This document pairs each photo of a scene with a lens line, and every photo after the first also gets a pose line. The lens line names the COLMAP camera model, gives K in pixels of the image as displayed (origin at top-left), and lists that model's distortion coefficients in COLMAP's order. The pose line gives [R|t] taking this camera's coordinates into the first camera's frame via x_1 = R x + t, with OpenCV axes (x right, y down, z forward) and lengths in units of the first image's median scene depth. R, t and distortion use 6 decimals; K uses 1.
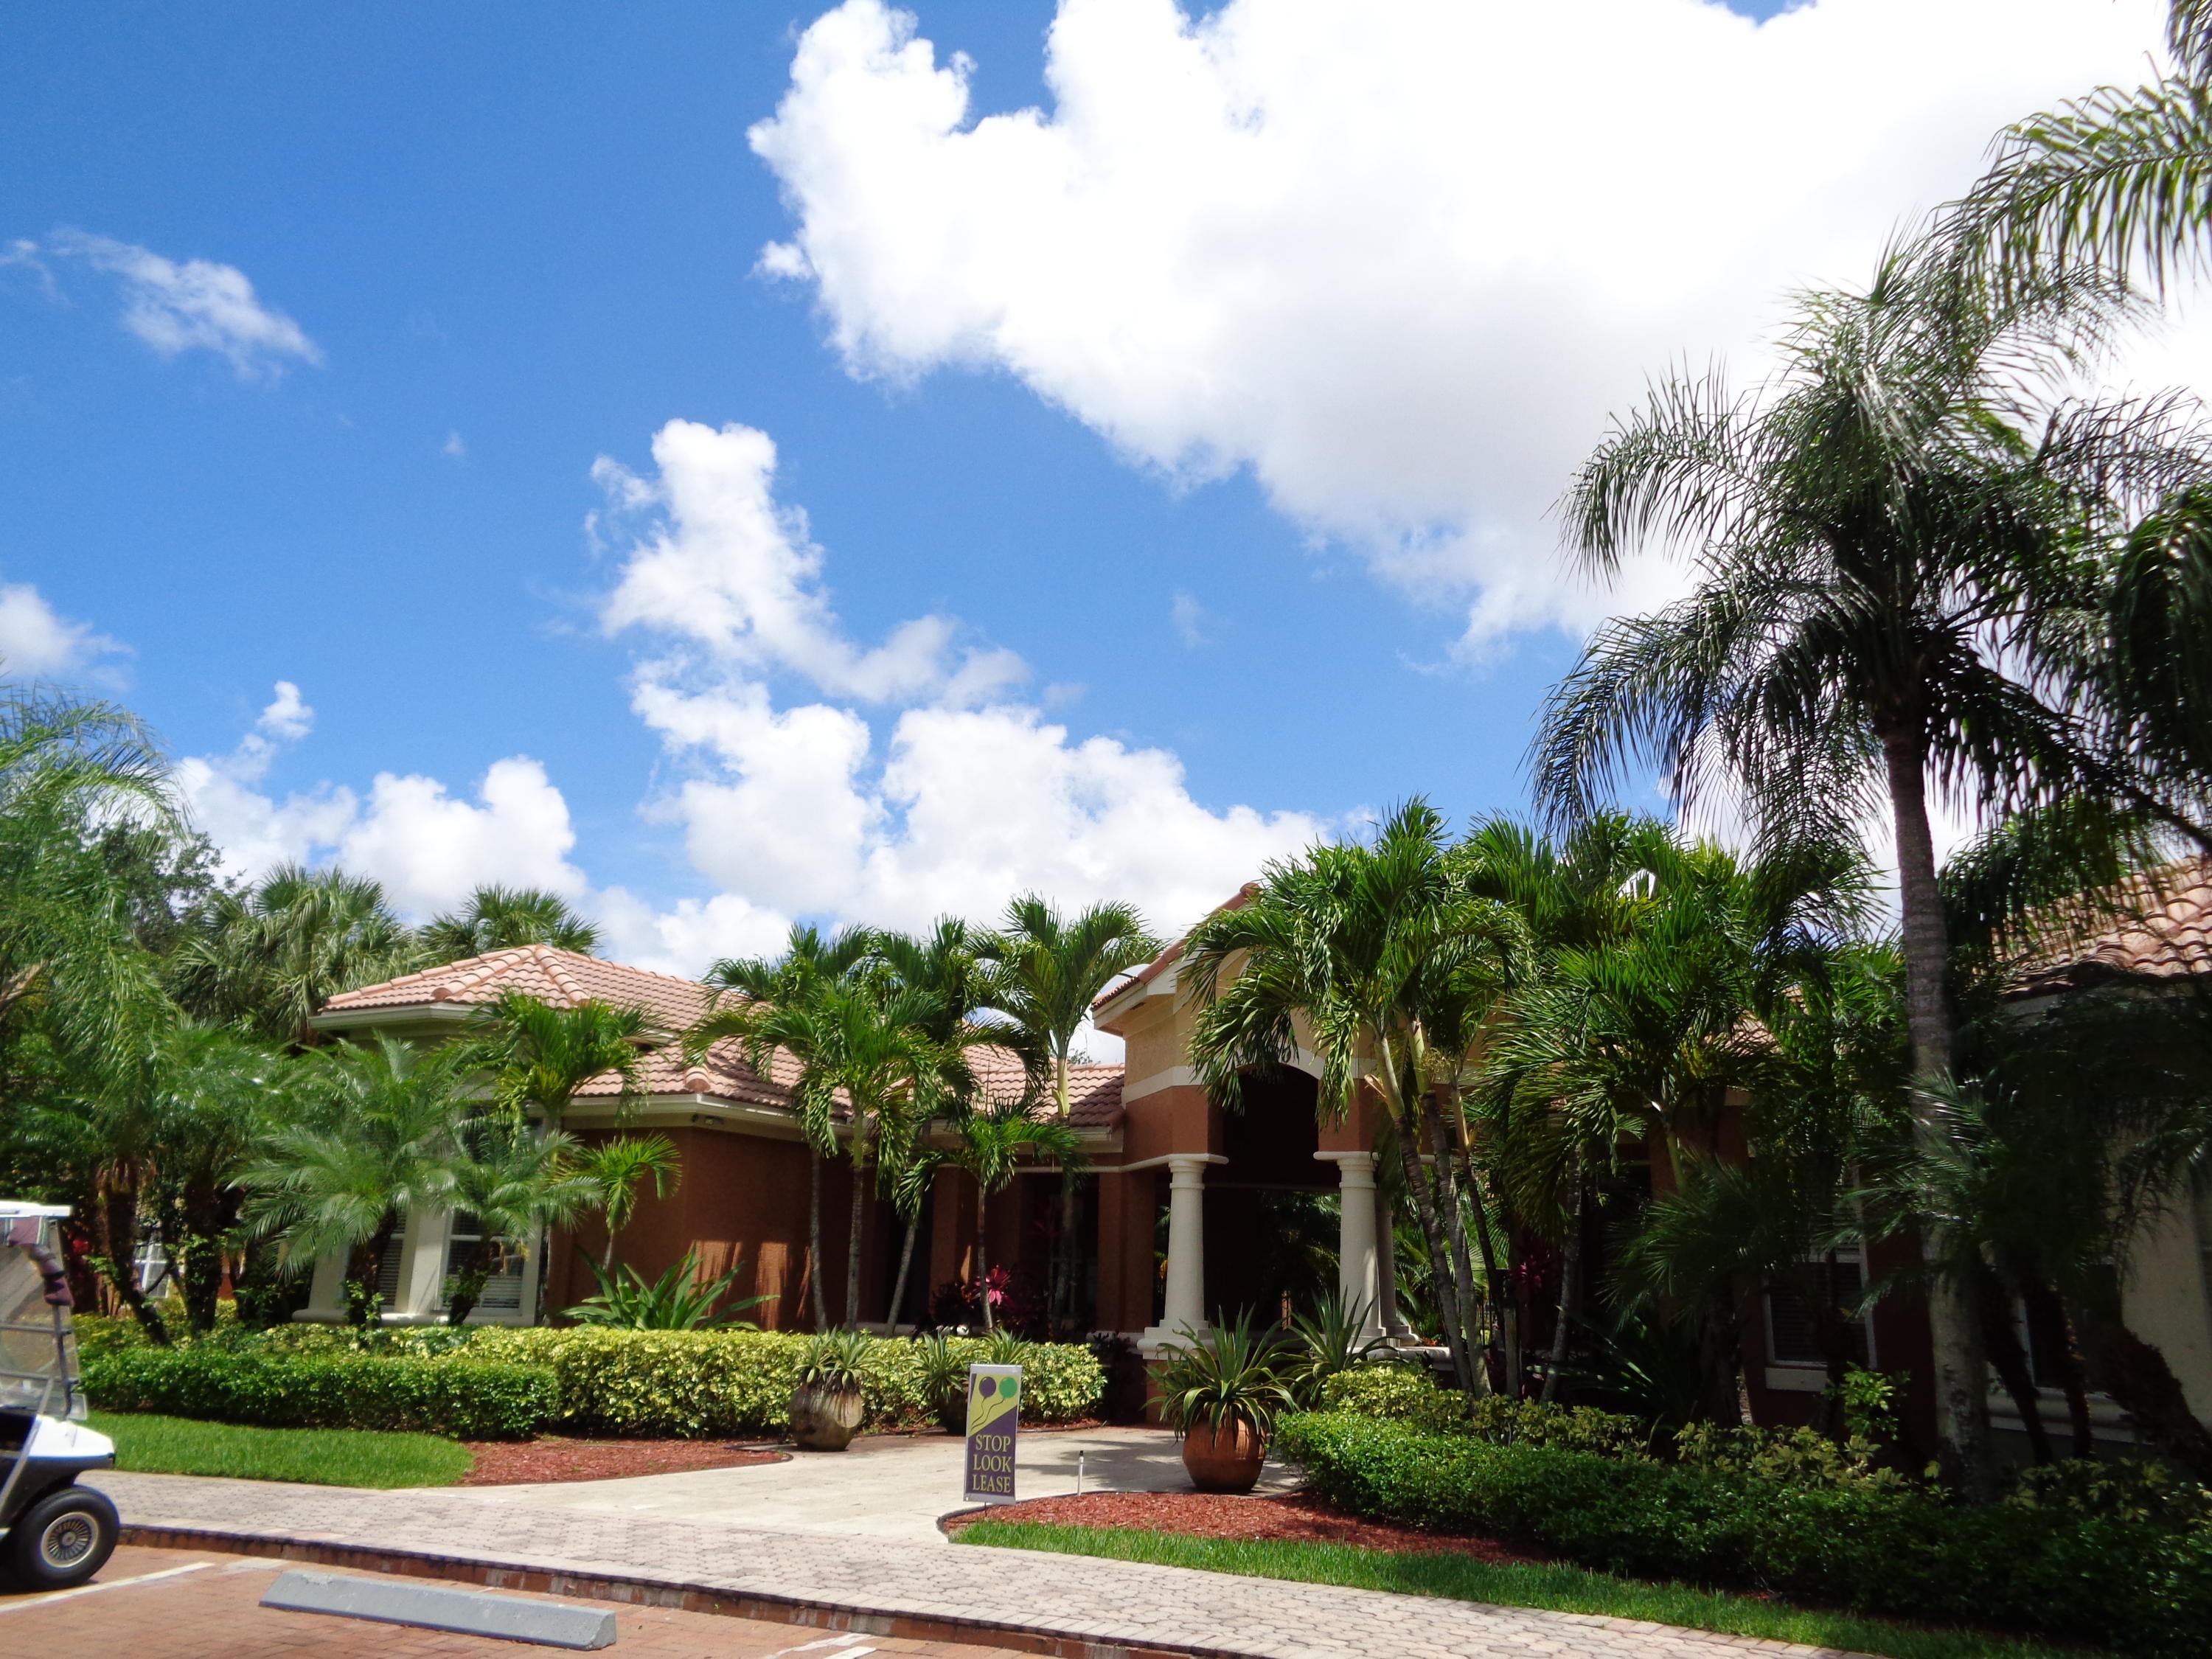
lens RADIAL K [[1658.8, 0, 1093.5], [0, 1658.8, 809.3], [0, 0, 1]] dist [0.012574, -0.006598]
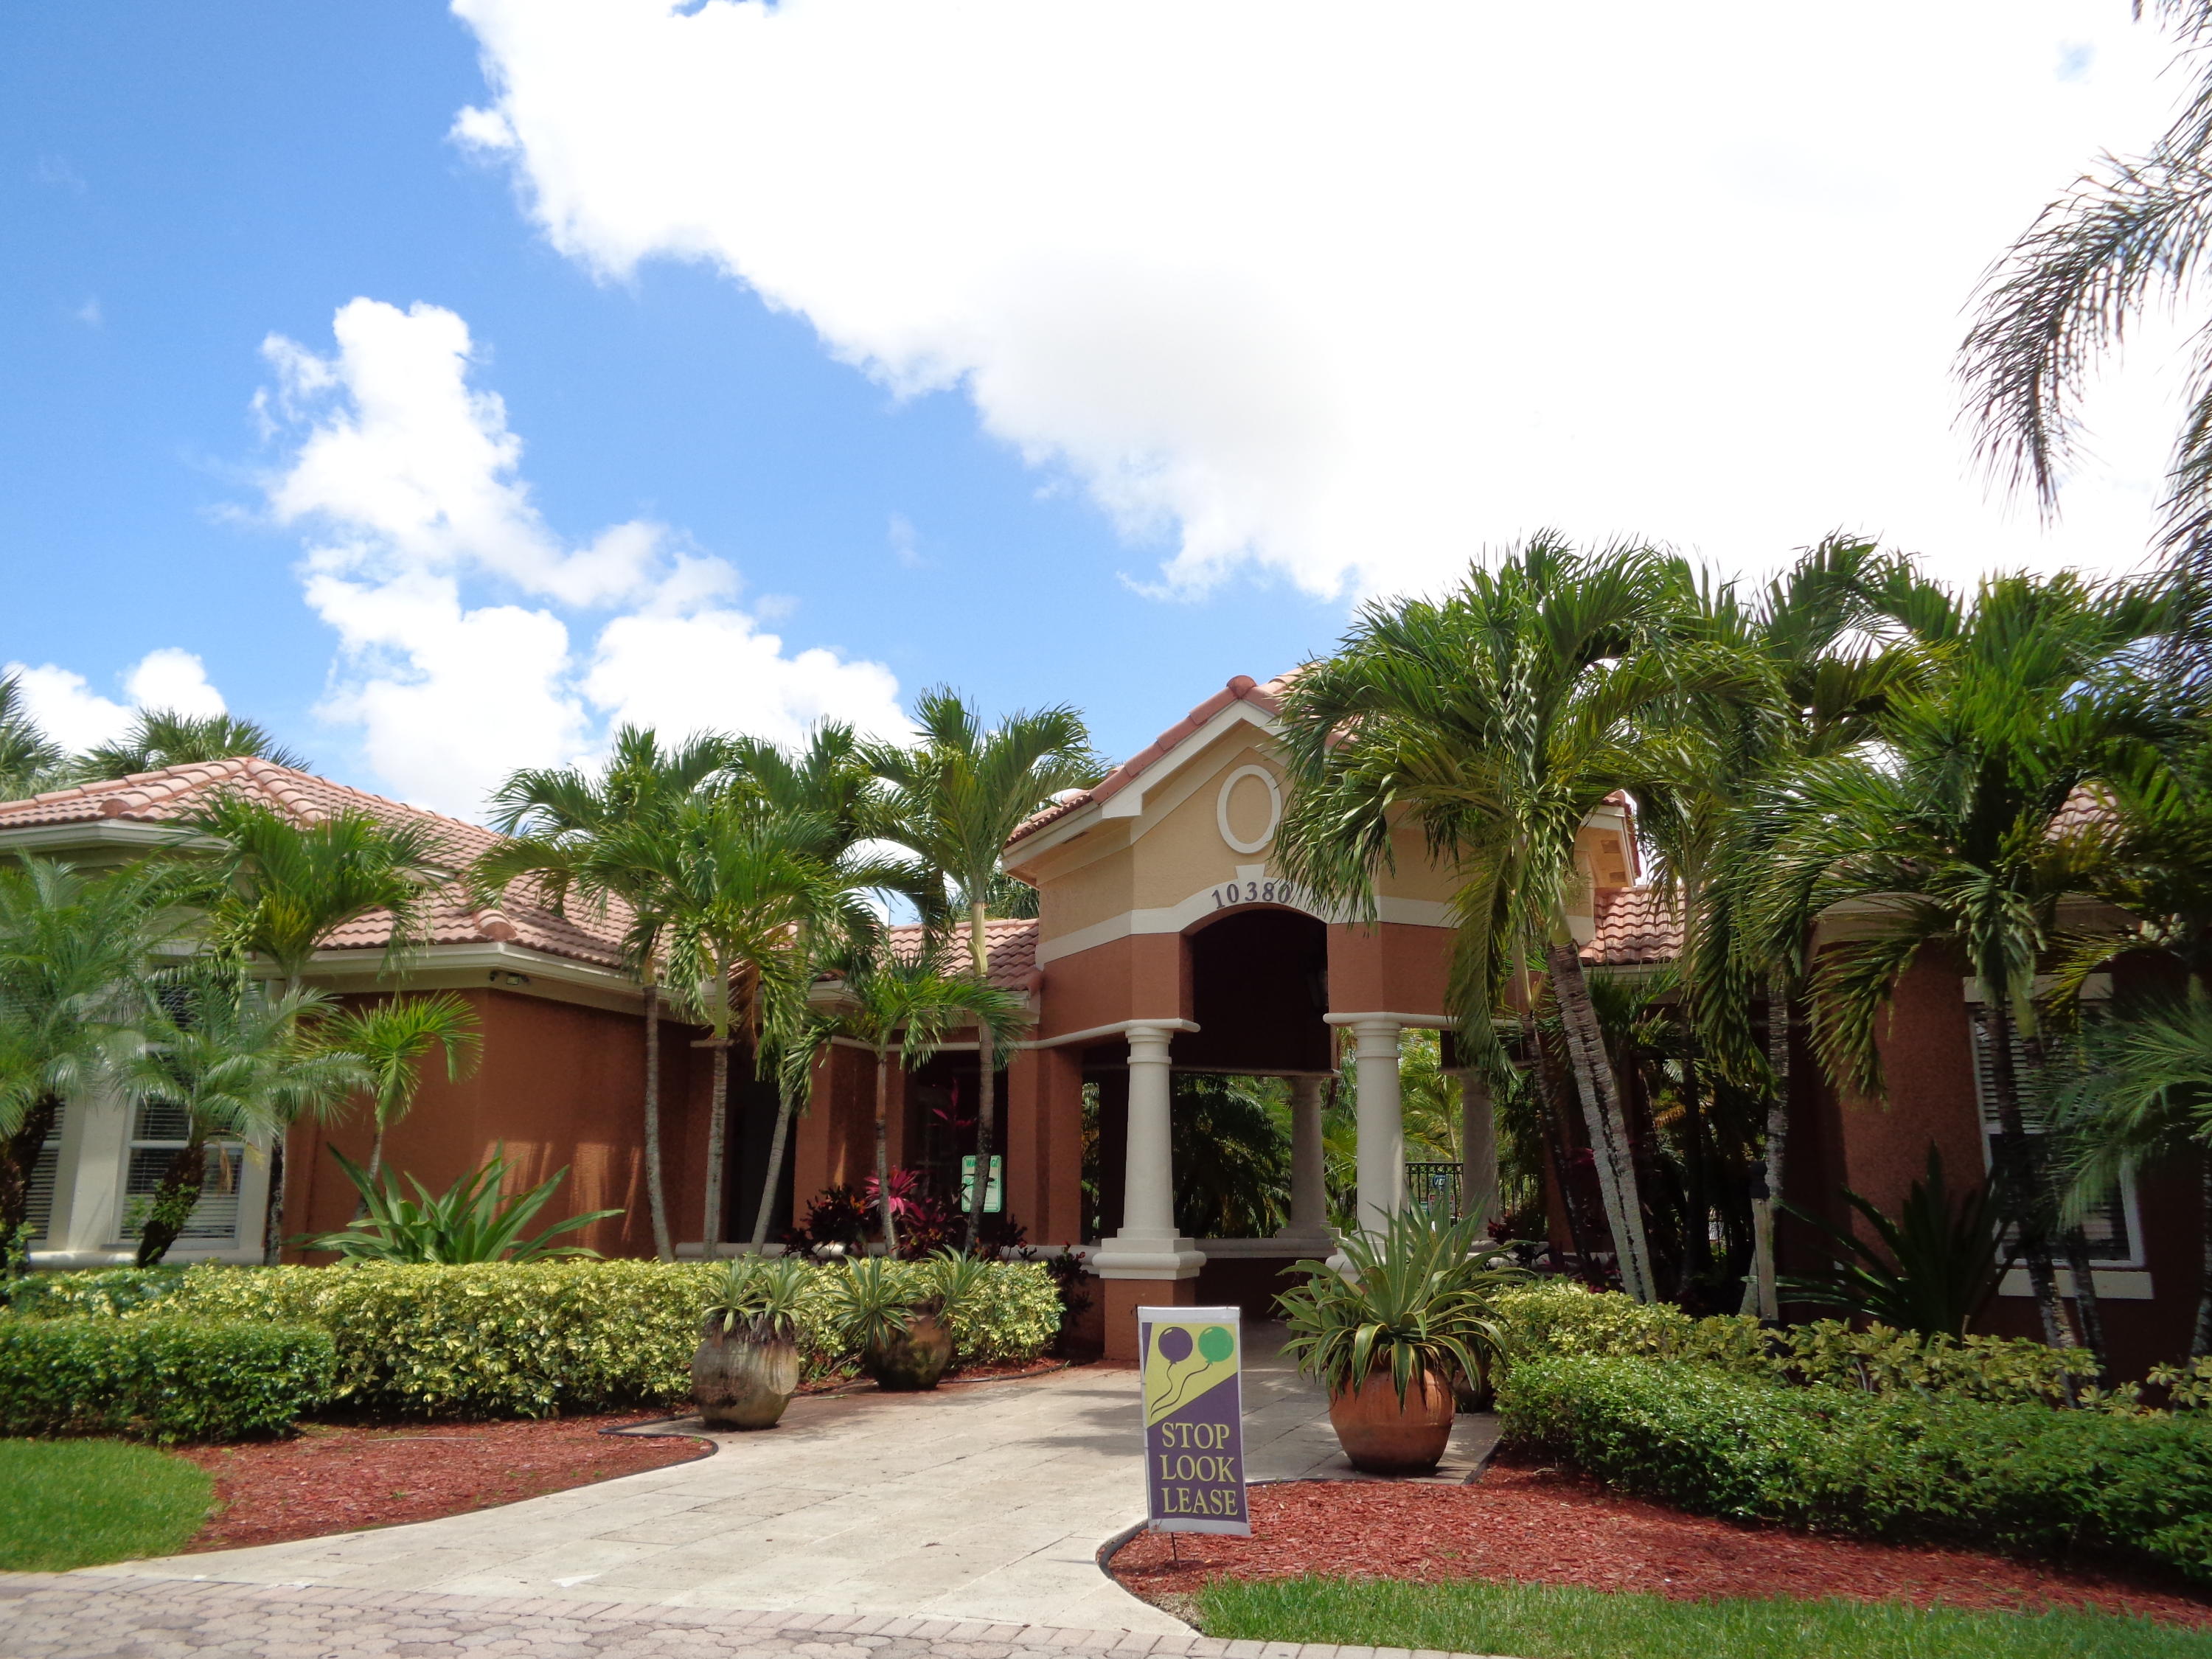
lens RADIAL K [[1658.8, 0, 1102.5], [0, 1658.8, 794.4], [0, 0, 1]] dist [0.012574, -0.006598]
pose [[0.984183, 0.017916, 0.176245, -0.106054], [-0.025005, 0.998962, 0.038082, 0.071134], [-0.175380, -0.041887, 0.983609, 0.232704]]
